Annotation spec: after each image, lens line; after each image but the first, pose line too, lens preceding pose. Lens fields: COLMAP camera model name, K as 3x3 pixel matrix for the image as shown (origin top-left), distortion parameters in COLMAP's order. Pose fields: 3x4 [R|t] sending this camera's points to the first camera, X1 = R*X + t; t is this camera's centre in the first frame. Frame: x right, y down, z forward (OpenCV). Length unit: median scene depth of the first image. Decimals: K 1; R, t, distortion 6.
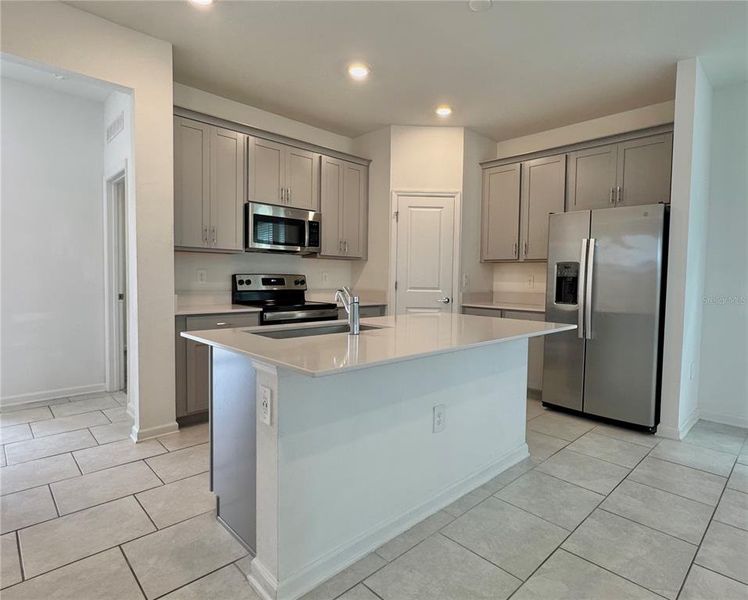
lens RADIAL K [[421.3, 0, 401.3], [0, 421.3, 293.4], [0, 0, 1]] dist [0.014406, -0.002588]
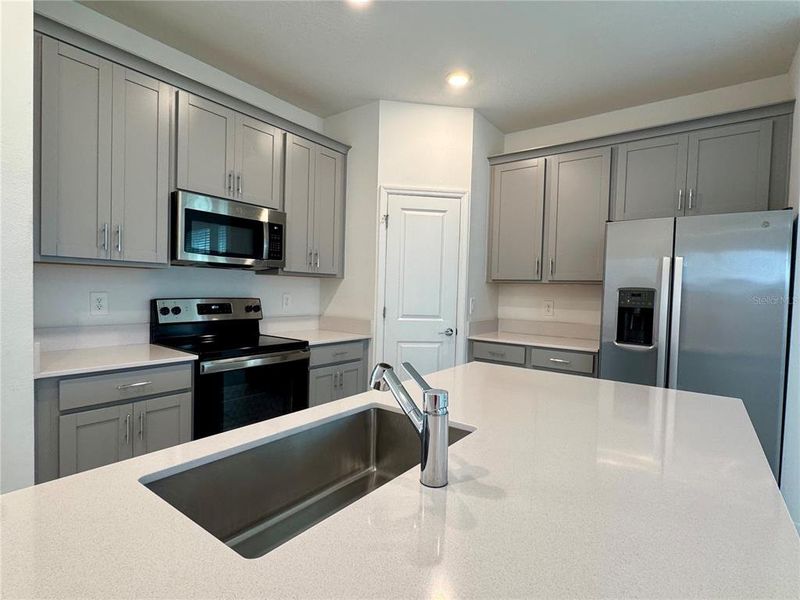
lens RADIAL K [[423.3, 0, 397.9], [0, 423.3, 301.0], [0, 0, 1]] dist [0.003935, 0.001137]
pose [[0.991507, 0.006141, 0.129910, -0.090909], [-0.004792, 0.999931, -0.010687, -0.033176], [-0.129967, 0.009974, 0.991468, 0.259629]]
